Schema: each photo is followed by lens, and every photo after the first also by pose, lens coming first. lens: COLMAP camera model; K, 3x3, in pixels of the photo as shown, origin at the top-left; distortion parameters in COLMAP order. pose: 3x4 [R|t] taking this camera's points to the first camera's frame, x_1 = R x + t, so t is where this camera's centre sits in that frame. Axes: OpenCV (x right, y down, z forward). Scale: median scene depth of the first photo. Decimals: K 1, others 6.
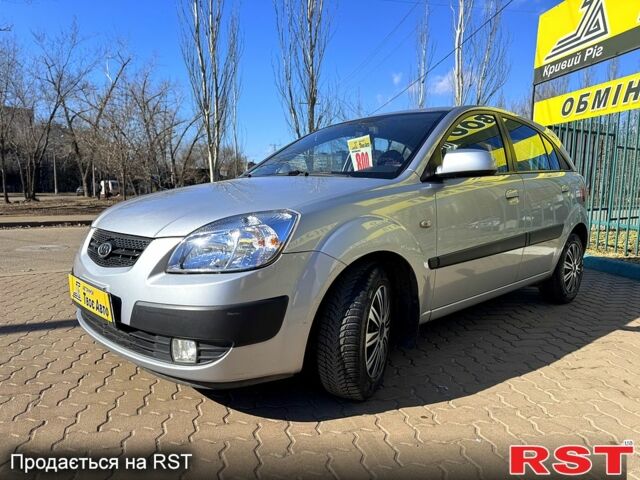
lens RADIAL K [[455.2, 0, 320.0], [0, 455.2, 240.0], [0, 0, 1]] dist [0.027861, -0.039720]
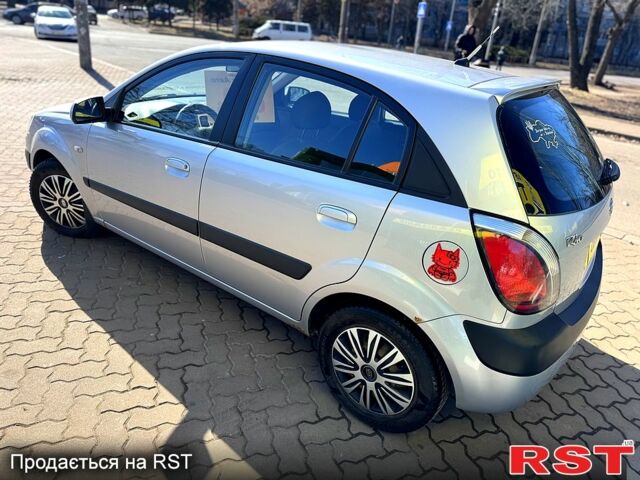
lens RADIAL K [[455.2, 0, 320.0], [0, 455.2, 240.0], [0, 0, 1]] dist [0.027861, -0.039720]
pose [[0.158289, 0.428706, -0.889469, 0.222731], [-0.195054, 0.896651, 0.397456, -0.062961], [0.967935, 0.110582, 0.225551, 0.192494]]
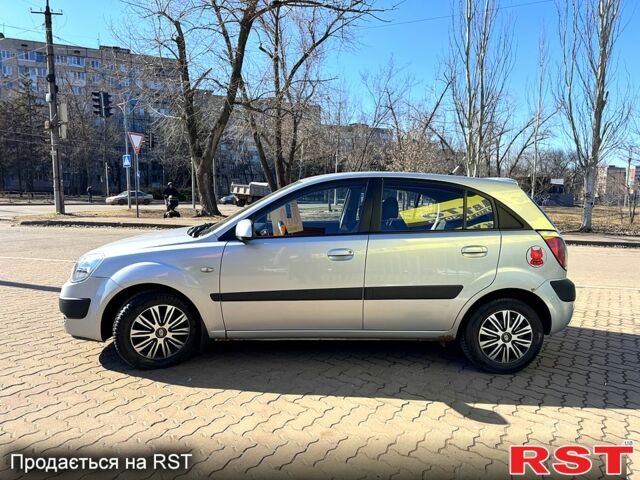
lens RADIAL K [[455.2, 0, 320.0], [0, 455.2, 240.0], [0, 0, 1]] dist [0.027861, -0.039720]
pose [[0.745705, 0.077259, -0.661782, 0.203639], [-0.085653, 0.996129, 0.019777, -0.026604], [0.660748, 0.041936, 0.749436, 0.017500]]
